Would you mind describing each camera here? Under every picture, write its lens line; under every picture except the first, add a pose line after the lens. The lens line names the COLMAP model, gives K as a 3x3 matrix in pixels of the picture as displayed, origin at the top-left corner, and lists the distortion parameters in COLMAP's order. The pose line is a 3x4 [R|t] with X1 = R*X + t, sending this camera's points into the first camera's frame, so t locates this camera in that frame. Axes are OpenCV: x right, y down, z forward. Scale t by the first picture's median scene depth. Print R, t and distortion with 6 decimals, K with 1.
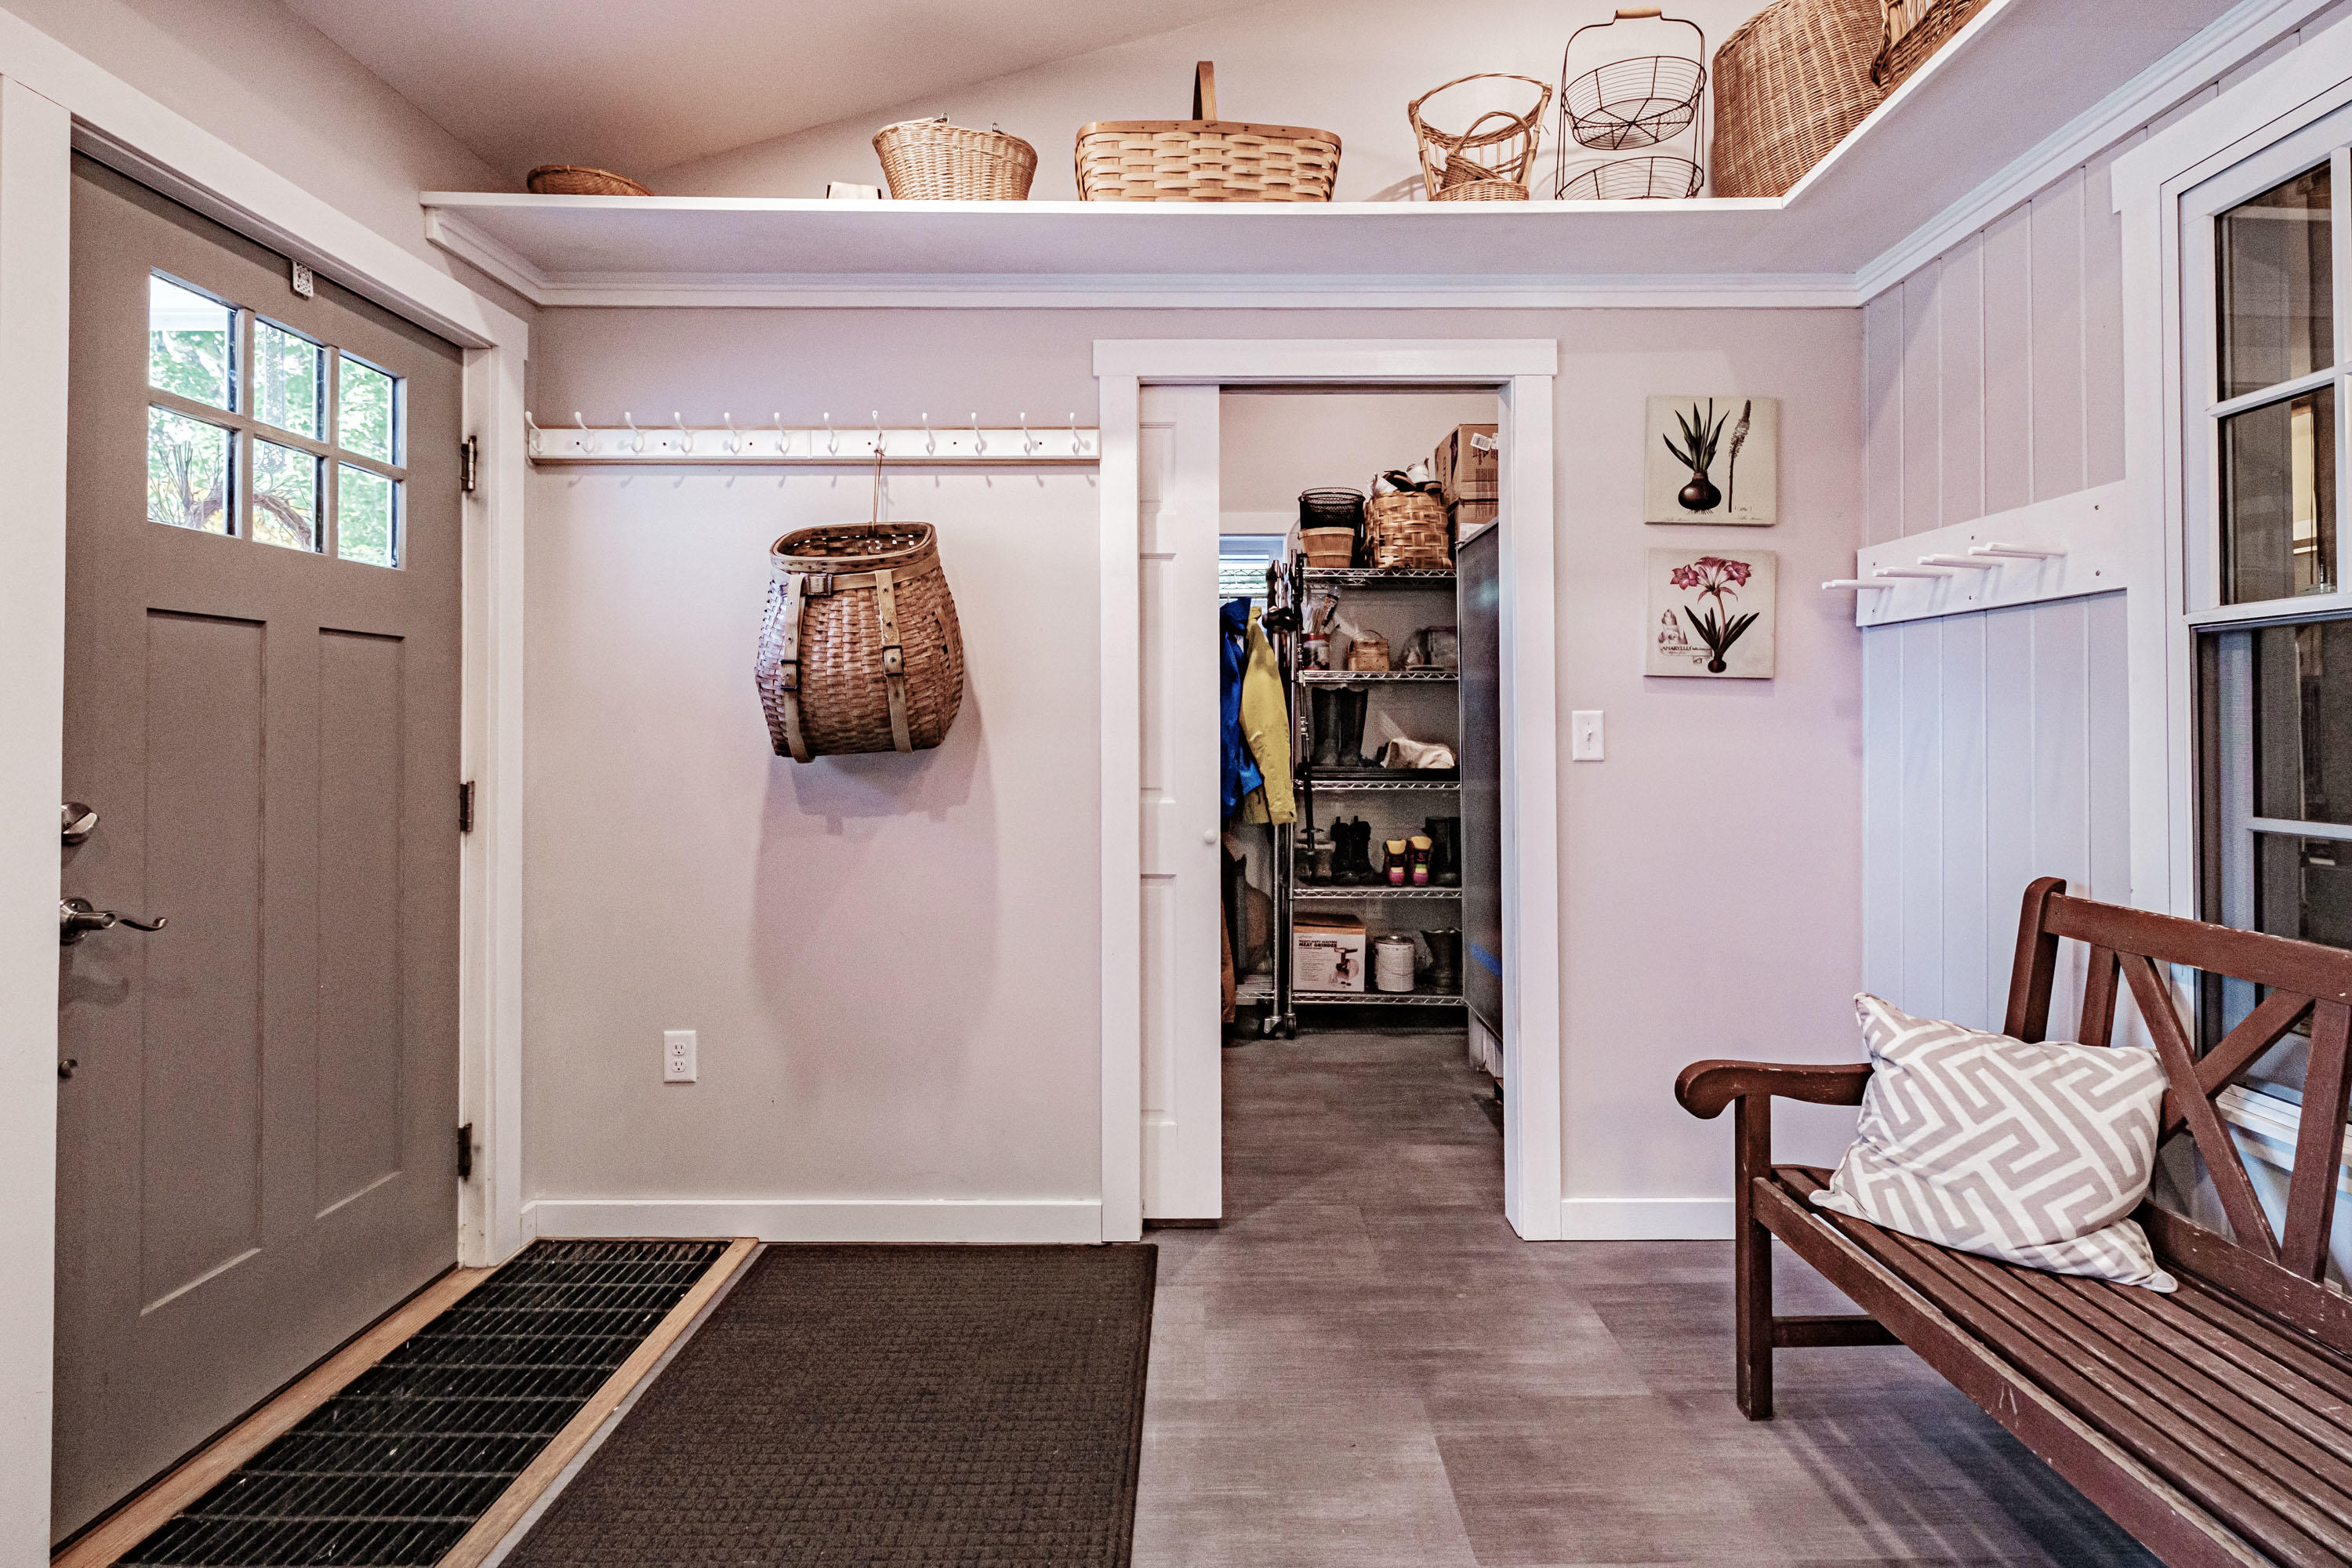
lens RADIAL K [[1042.3, 0, 1176.0], [0, 1042.3, 784.0], [0, 0, 1]] dist [0.001580, 0.000956]
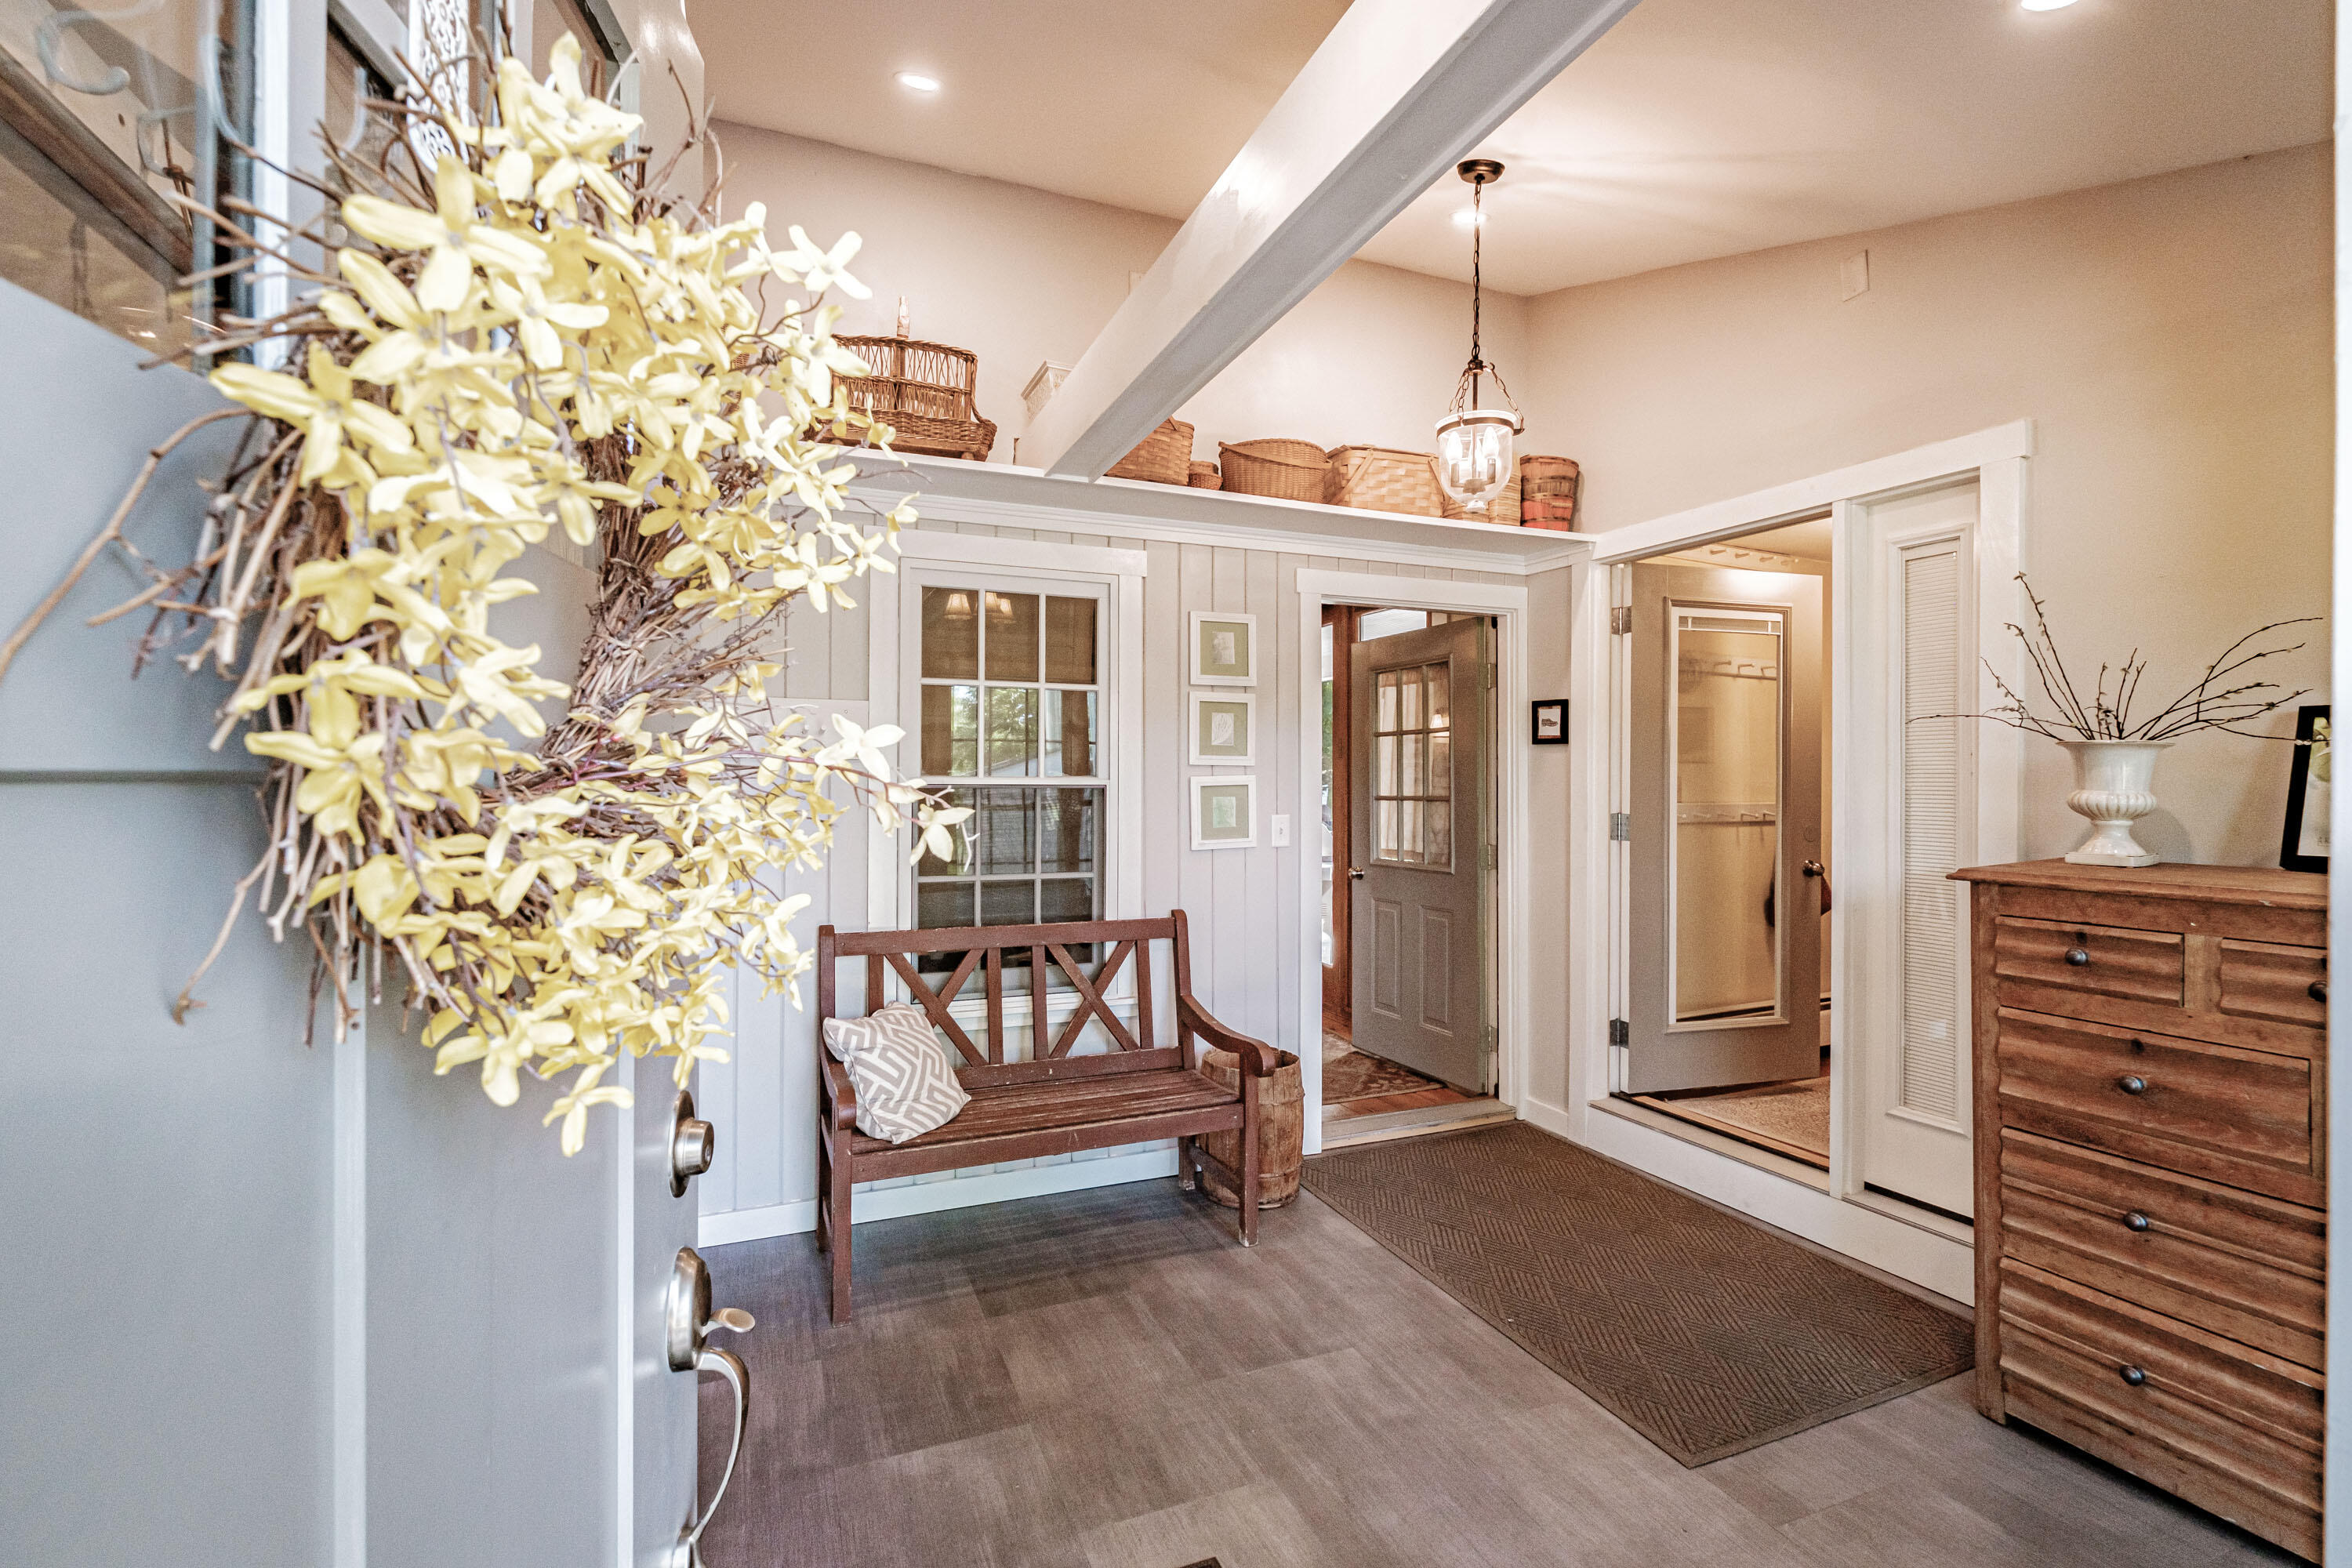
lens RADIAL K [[1084.8, 0, 1160.5], [0, 1084.8, 777.3], [0, 0, 1]] dist [0.003279, -0.000250]
pose [[-0.372970, 0.000355, 0.927843, -1.097623], [0.029502, 0.999499, 0.011477, -0.166853], [-0.927374, 0.031654, -0.372793, 1.238223]]
